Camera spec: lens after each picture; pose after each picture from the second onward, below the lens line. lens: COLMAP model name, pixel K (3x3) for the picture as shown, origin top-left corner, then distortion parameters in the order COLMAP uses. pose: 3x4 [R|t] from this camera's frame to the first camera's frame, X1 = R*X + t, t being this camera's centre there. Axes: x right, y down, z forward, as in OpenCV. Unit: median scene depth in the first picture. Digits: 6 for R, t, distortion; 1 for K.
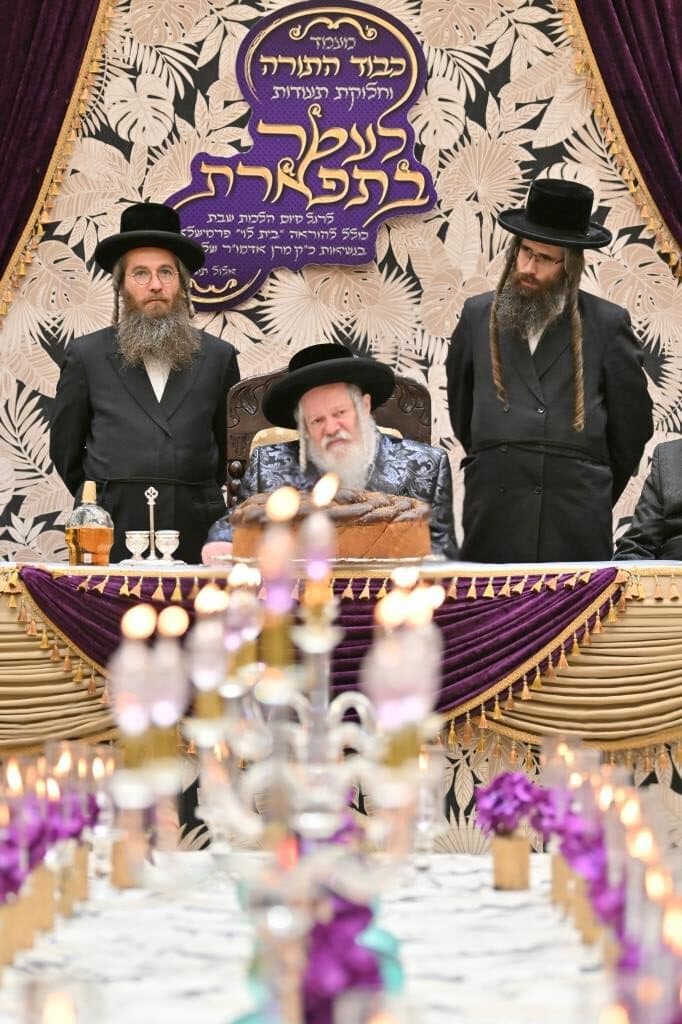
lens RADIAL K [[4818.6, 0, 341.0], [0, 4818.6, 512.0], [0, 0, 1]] dist [0.146659, -5.077174]
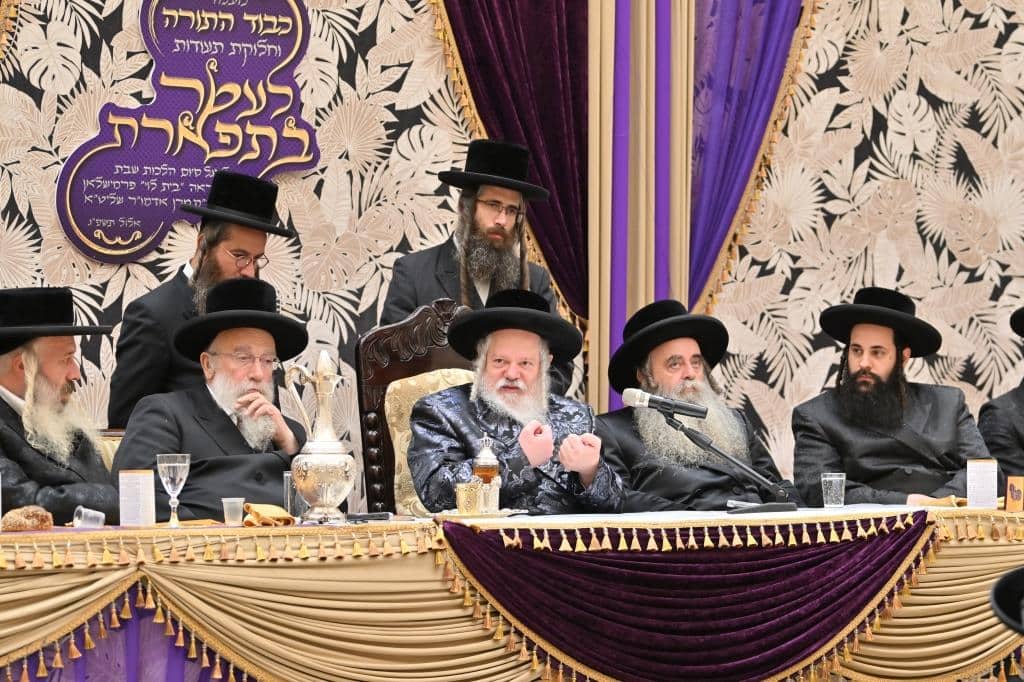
lens RADIAL K [[3966.2, 0, 512.0], [0, 3966.2, 341.0], [0, 0, 1]] dist [-0.053864, 0.697654]
pose [[0.843775, 0.002951, 0.536689, -0.395463], [0.014049, 0.999521, -0.027583, -0.002151], [-0.536513, 0.030813, 0.843329, 0.271968]]
